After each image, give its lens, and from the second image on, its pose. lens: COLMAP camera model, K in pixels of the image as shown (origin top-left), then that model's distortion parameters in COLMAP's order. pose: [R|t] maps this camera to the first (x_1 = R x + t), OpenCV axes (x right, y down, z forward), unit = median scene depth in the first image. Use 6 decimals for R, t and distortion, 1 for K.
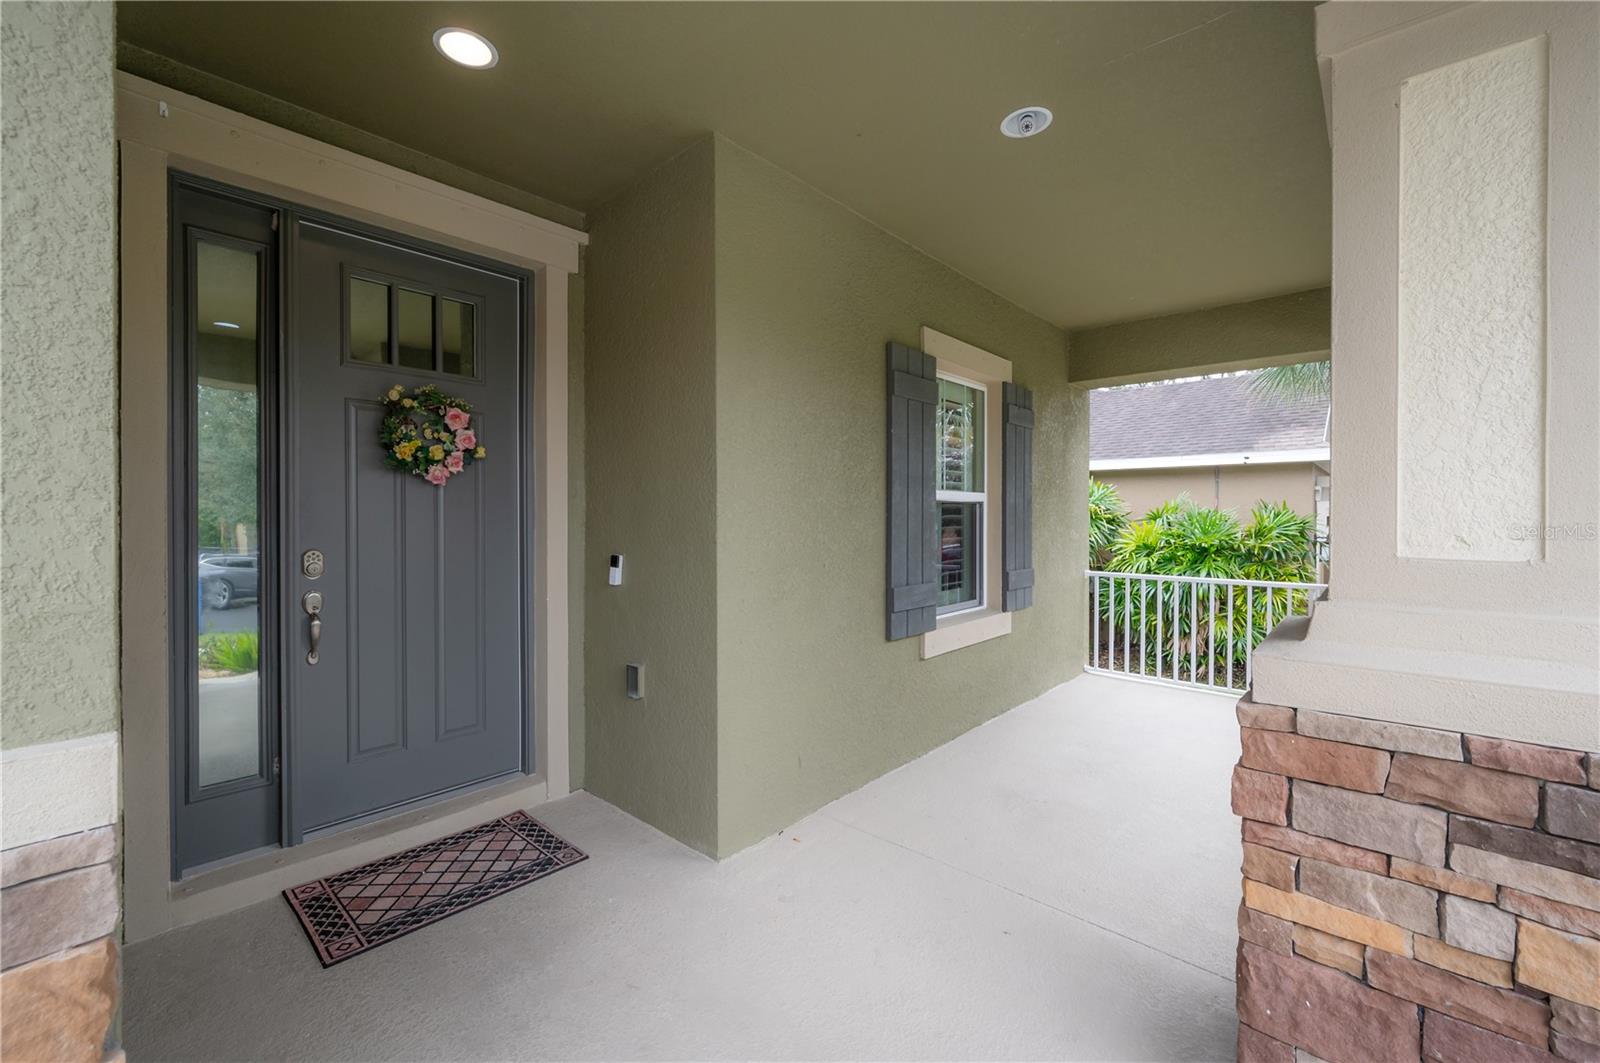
lens RADIAL K [[667.3, 0, 796.4], [0, 667.3, 527.1], [0, 0, 1]] dist [-0.001337, -0.000200]
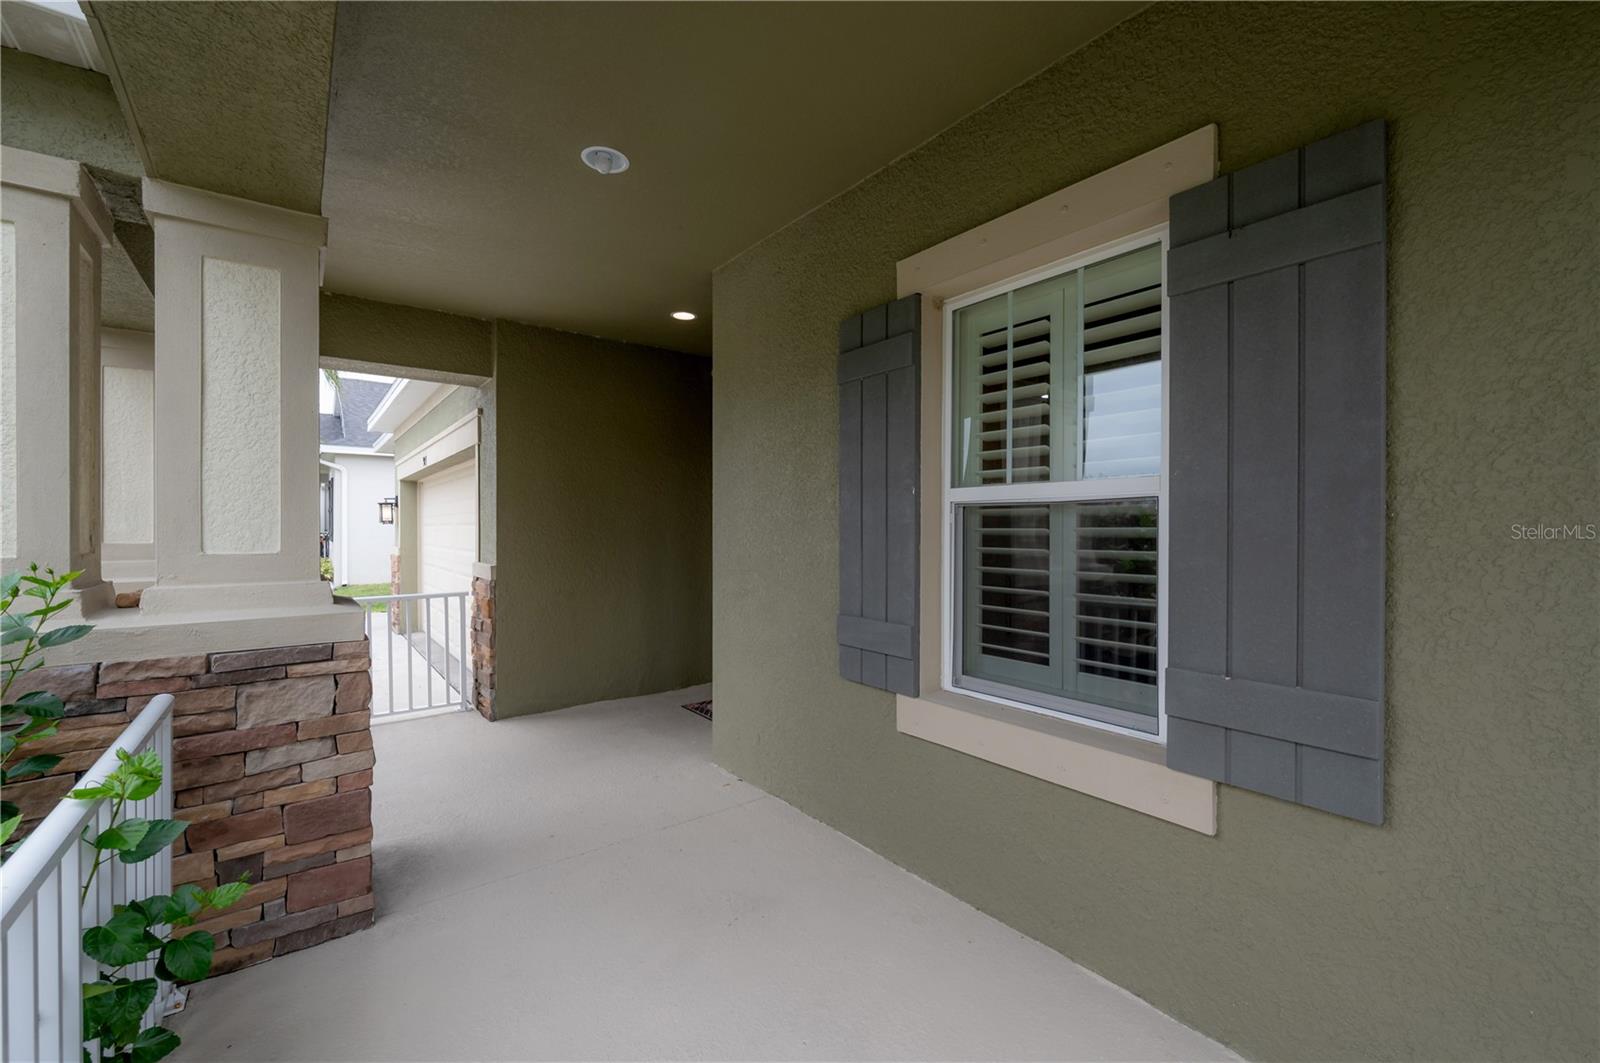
lens RADIAL K [[667.3, 0, 796.4], [0, 667.3, 527.1], [0, 0, 1]] dist [-0.001337, -0.000200]
pose [[-0.199094, 0.006239, -0.979961, 0.945876], [-0.008737, 0.999929, 0.008142, -0.024428], [0.979941, 0.010183, -0.199025, 1.075977]]
